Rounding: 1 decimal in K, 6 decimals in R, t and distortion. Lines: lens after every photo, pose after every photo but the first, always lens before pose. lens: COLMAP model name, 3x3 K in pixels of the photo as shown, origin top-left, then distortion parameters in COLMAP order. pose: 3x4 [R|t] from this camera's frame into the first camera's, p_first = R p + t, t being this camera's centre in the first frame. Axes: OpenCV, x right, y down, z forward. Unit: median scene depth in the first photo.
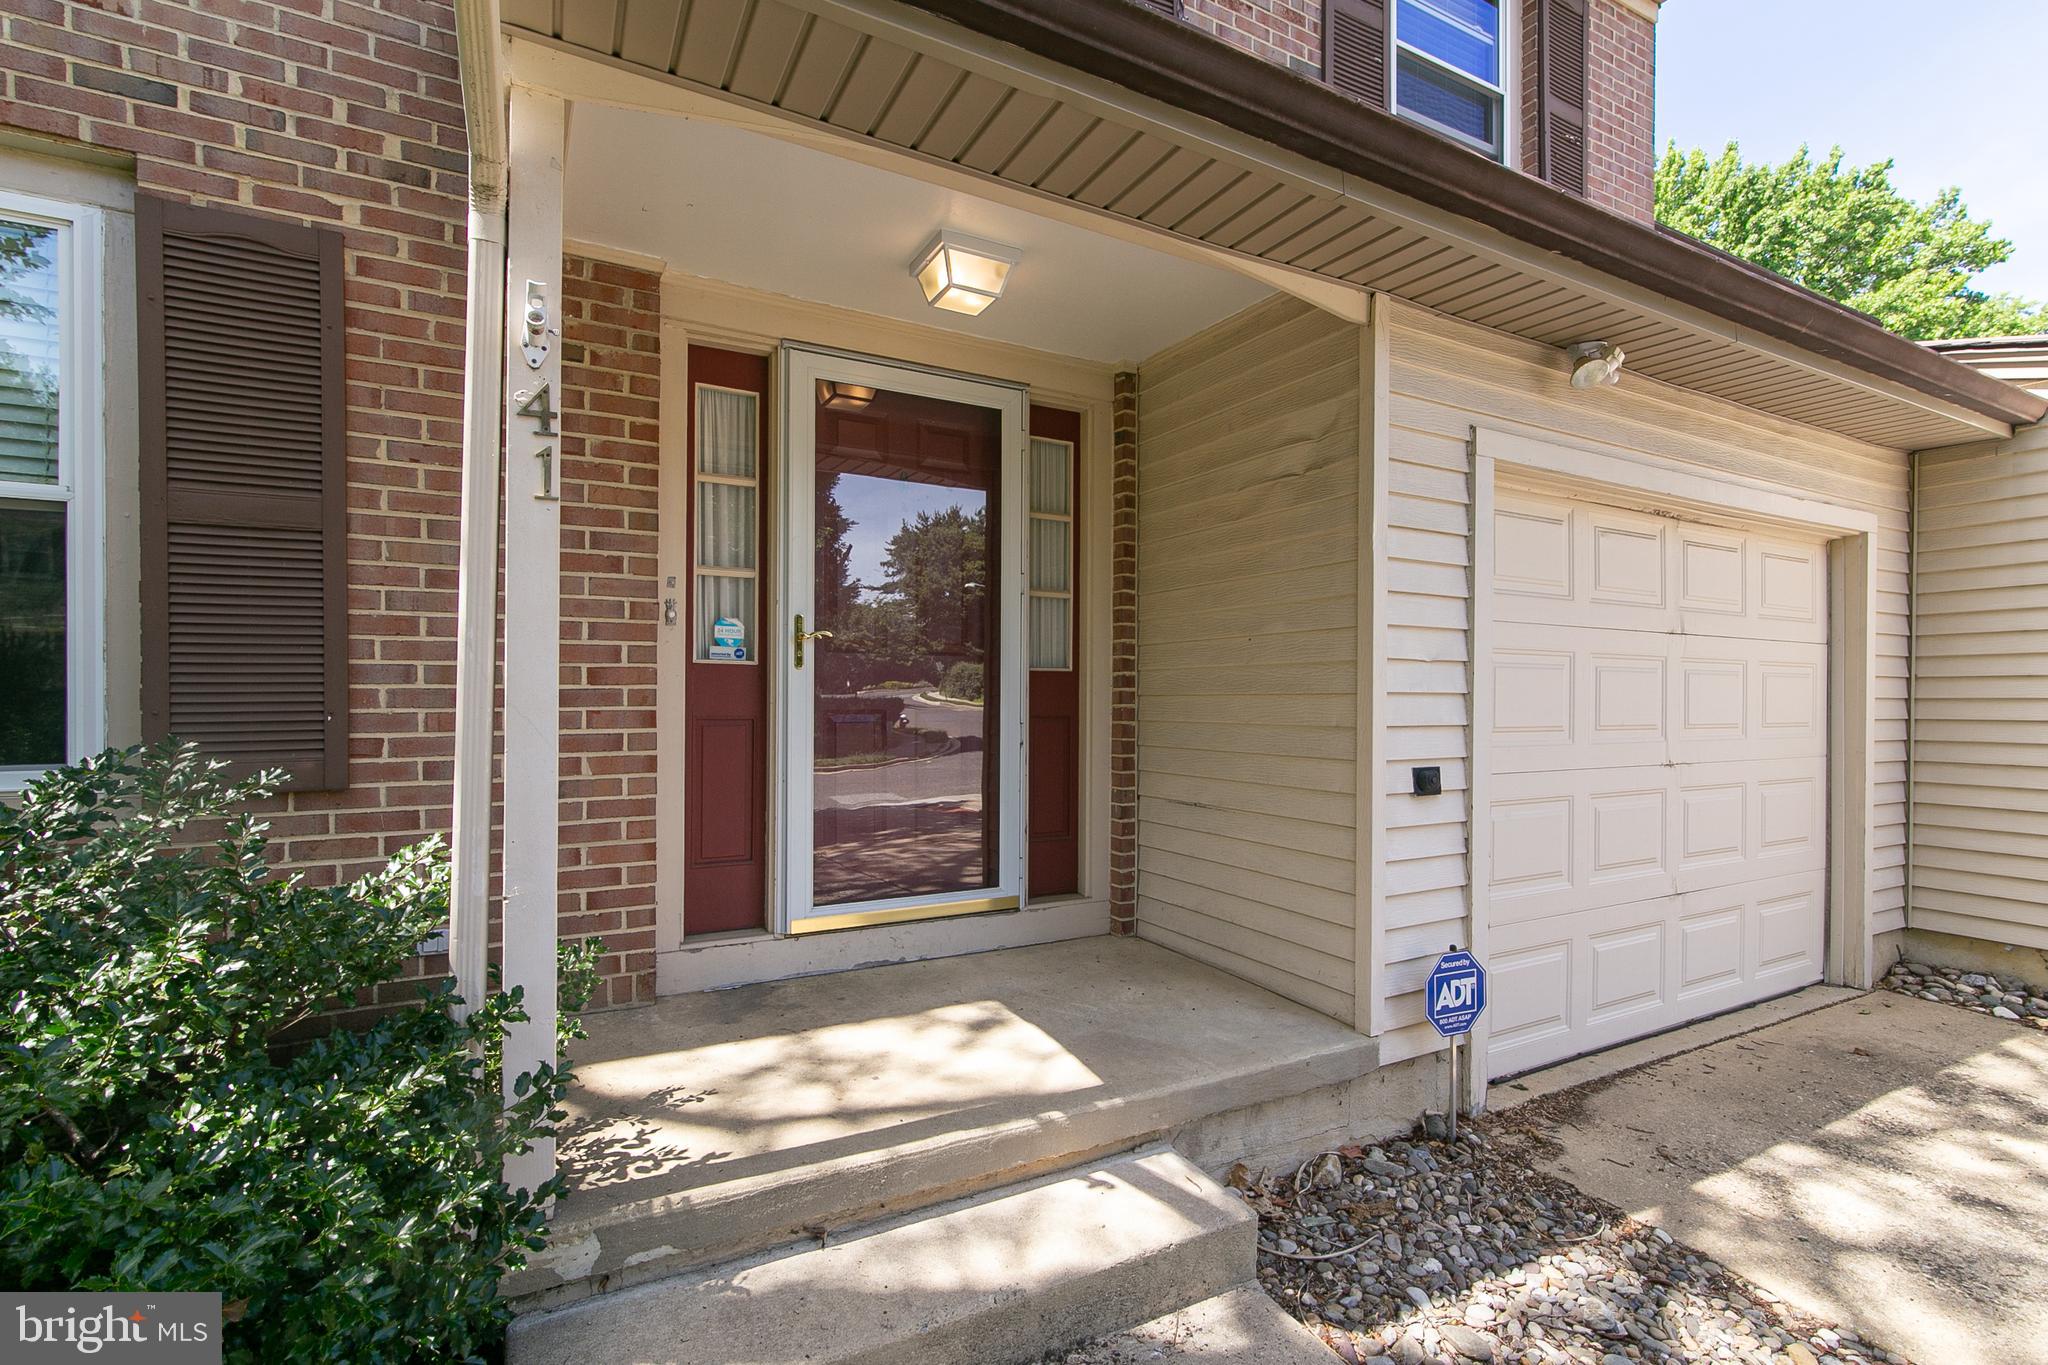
lens RADIAL K [[944.1, 0, 1024.3], [0, 944.1, 697.3], [0, 0, 1]] dist [-0.002455, 0.001479]
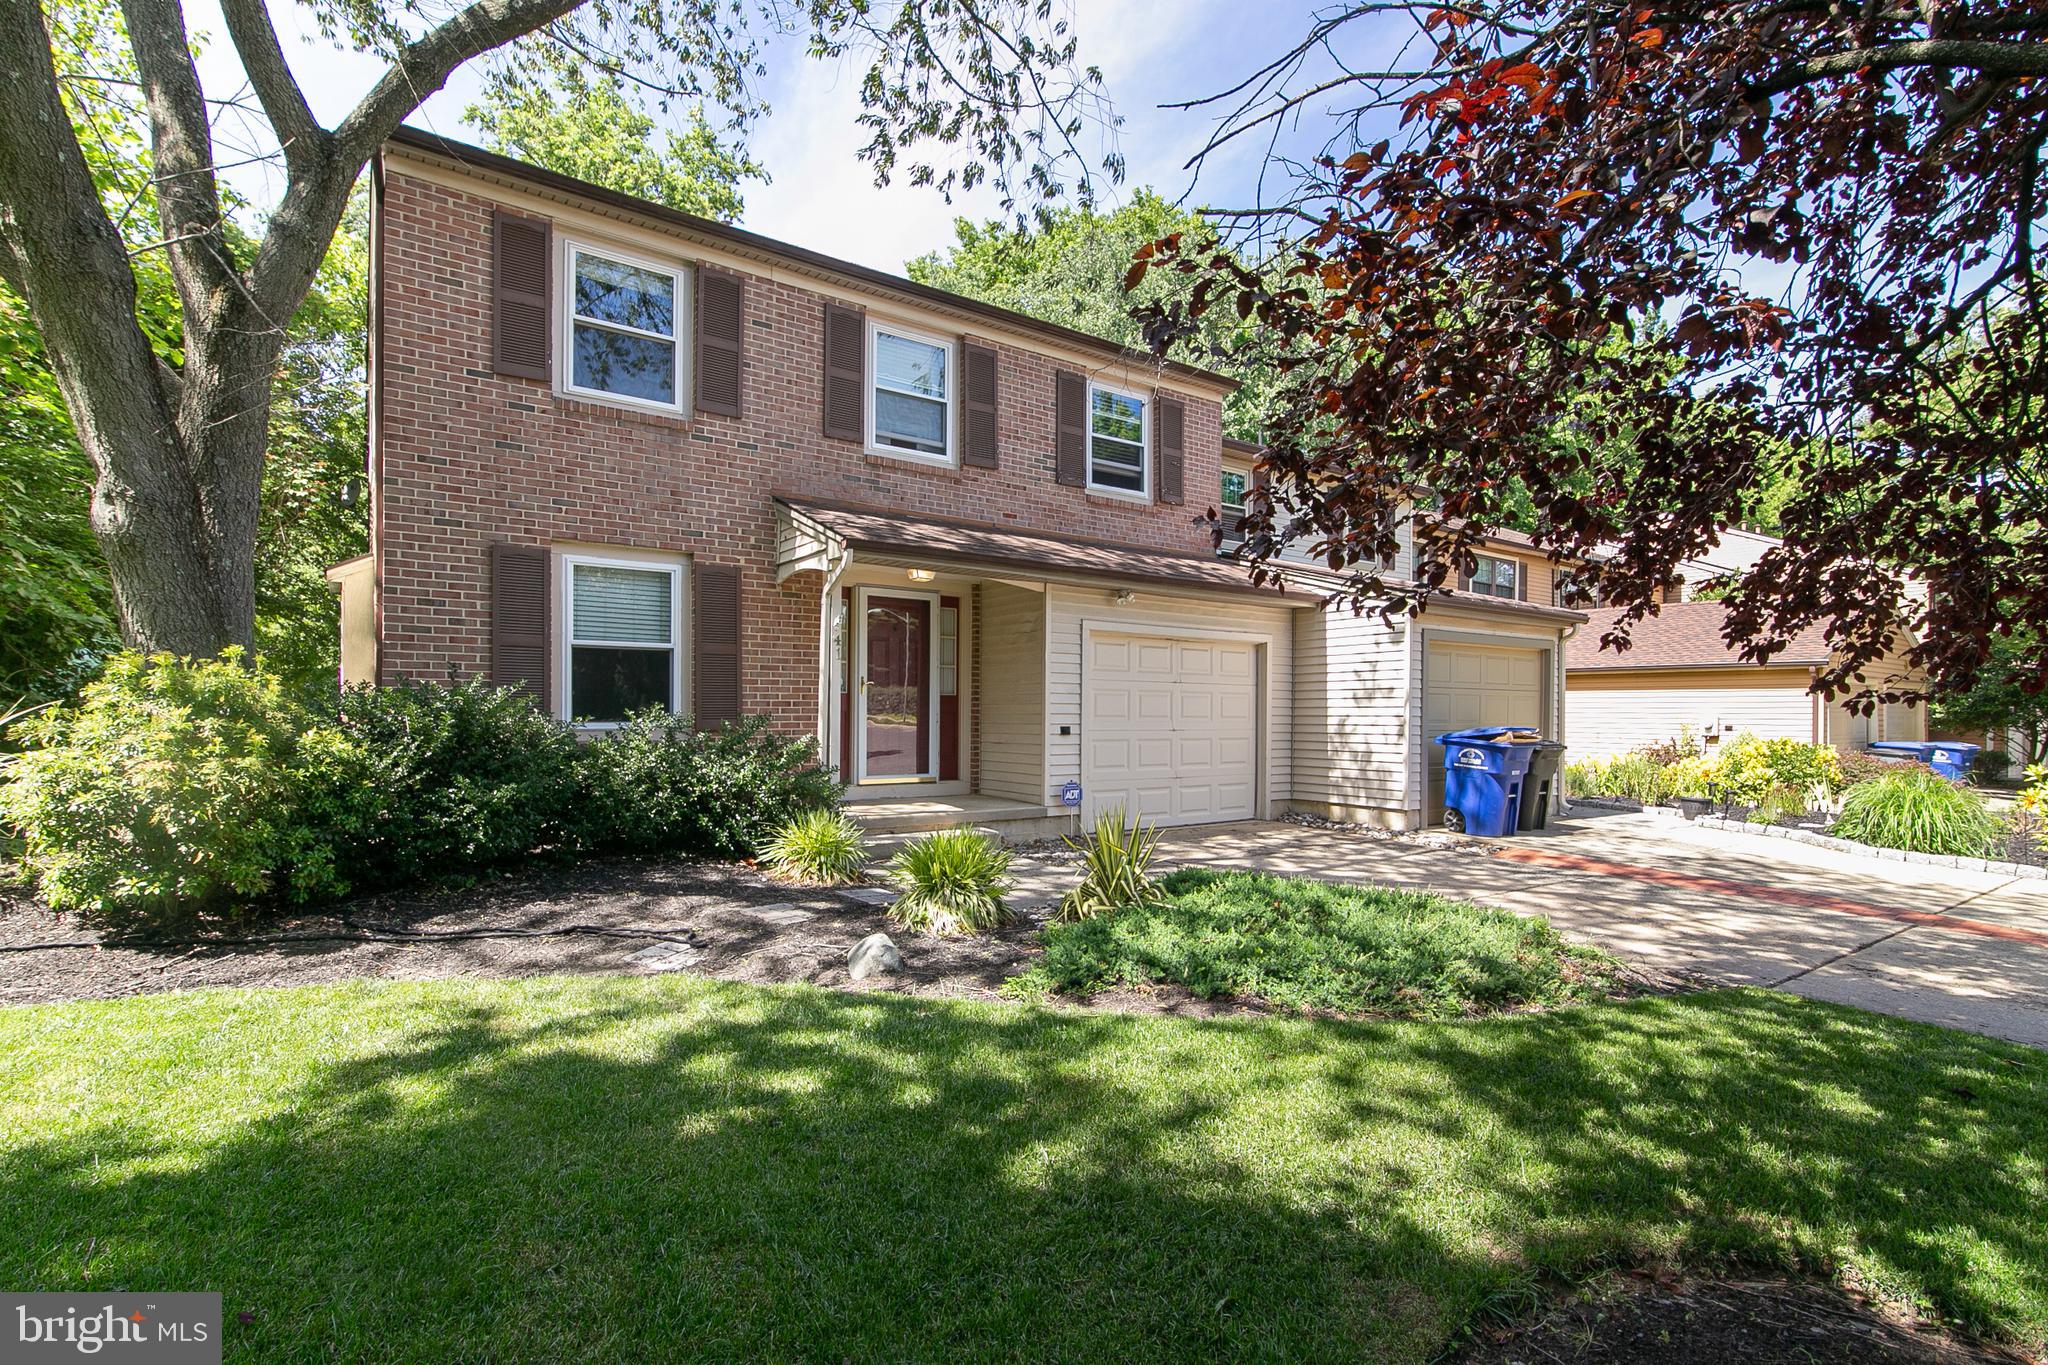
lens RADIAL K [[944.1, 0, 1023.5], [0, 944.1, 700.3], [0, 0, 1]] dist [-0.002455, 0.001479]
pose [[0.993742, 0.003596, 0.111645, -0.073634], [-0.002199, 0.999918, -0.012632, 0.025229], [-0.111681, 0.012308, 0.993668, -2.143770]]
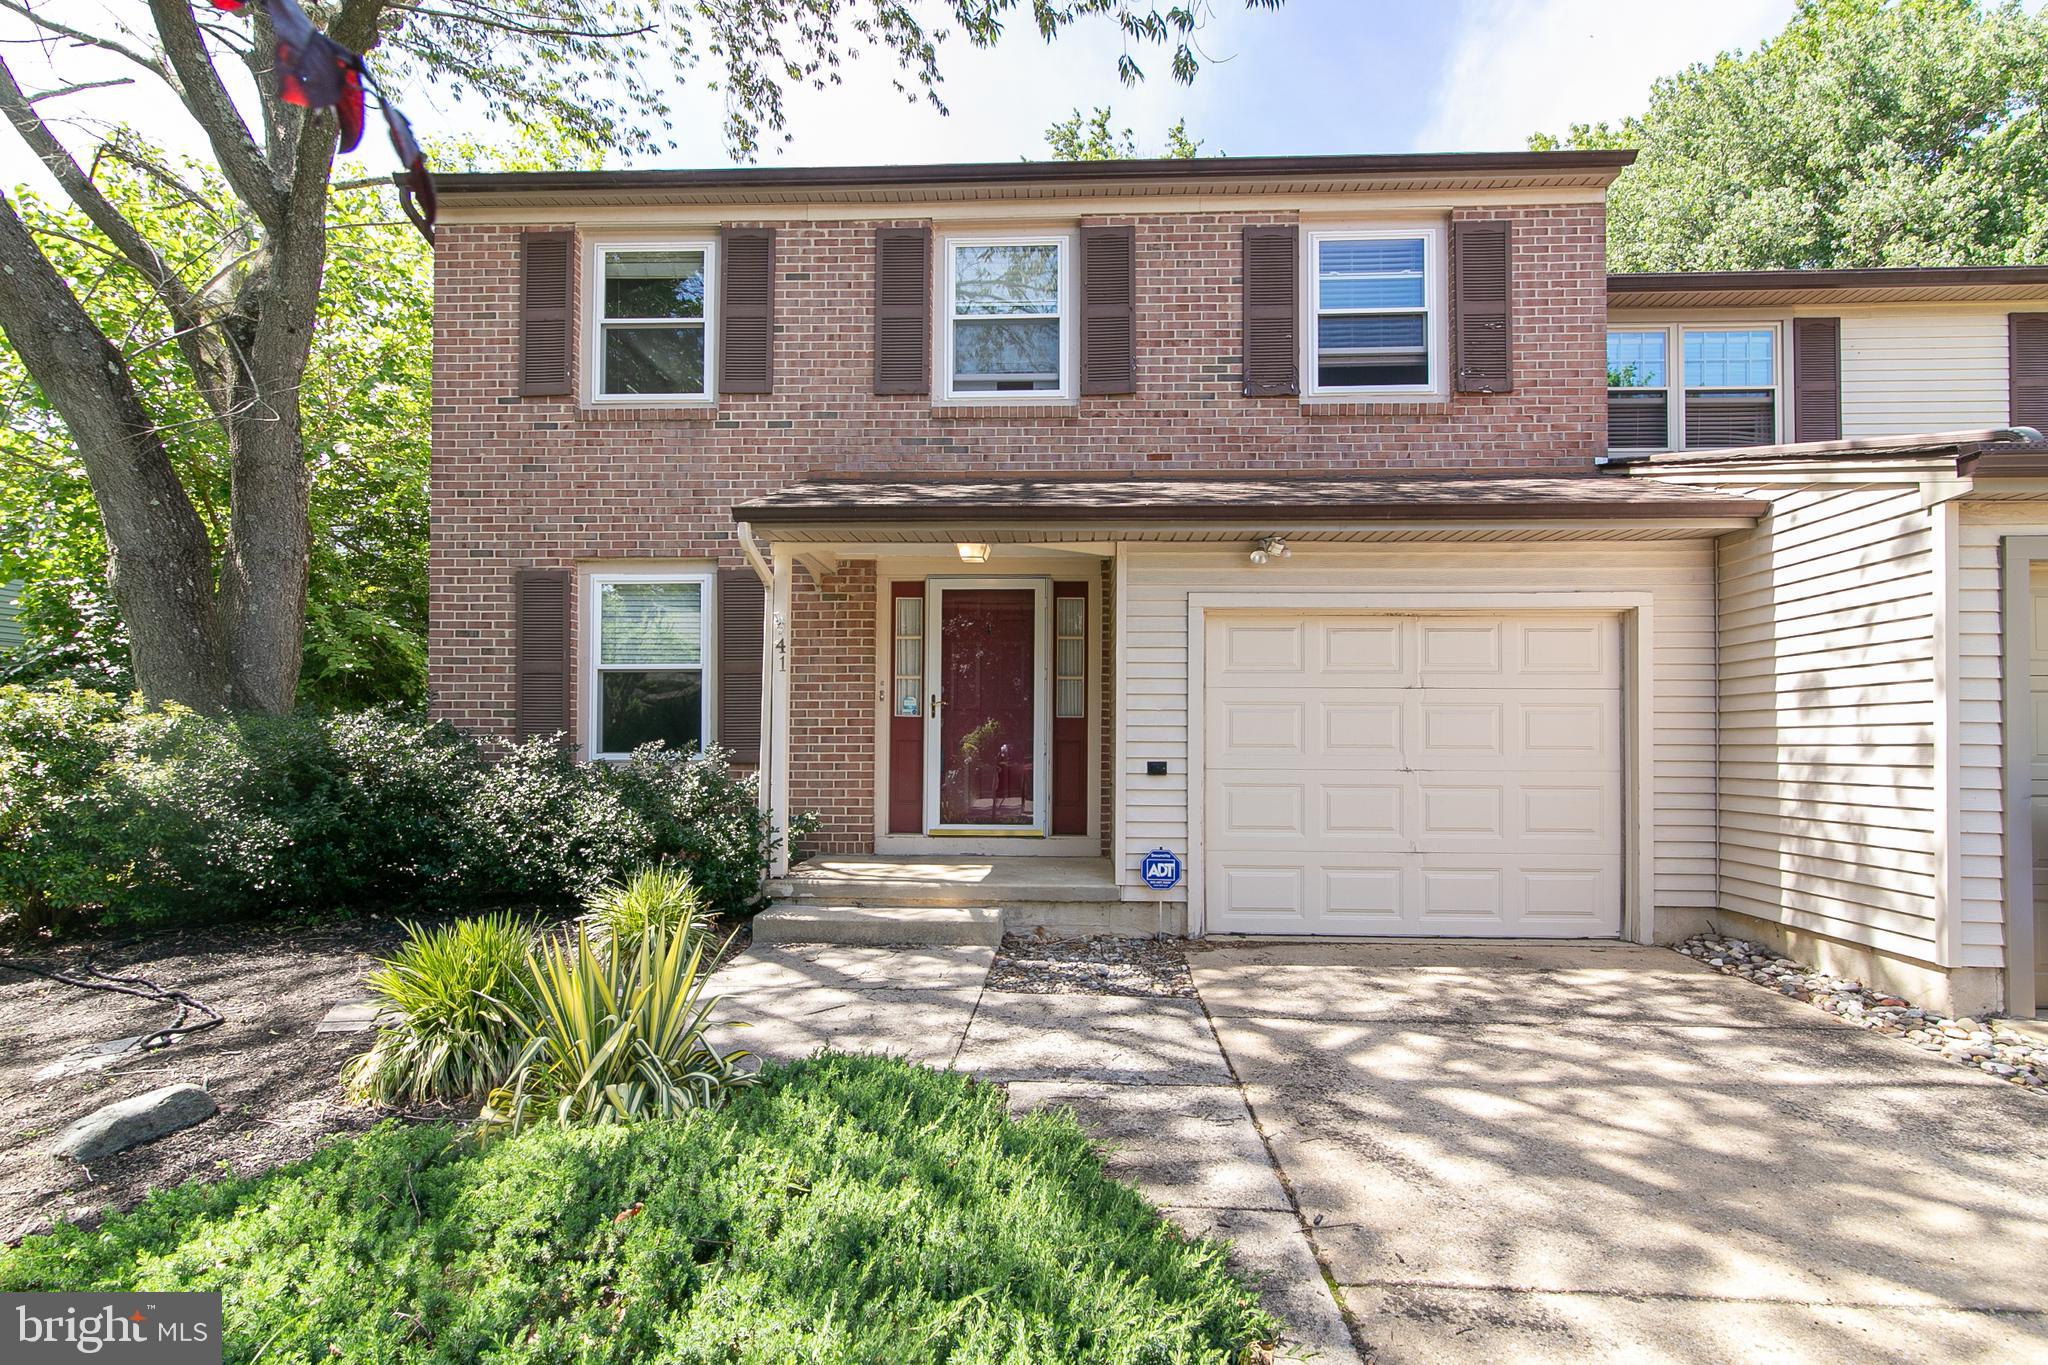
lens RADIAL K [[944.1, 0, 1032.4], [0, 944.1, 724.3], [0, 0, 1]] dist [-0.002455, 0.001479]
pose [[0.855394, -0.011767, -0.517845, 1.236555], [-0.000911, 0.999706, -0.024220, 0.042423], [0.517978, 0.021189, 0.855132, -0.889212]]
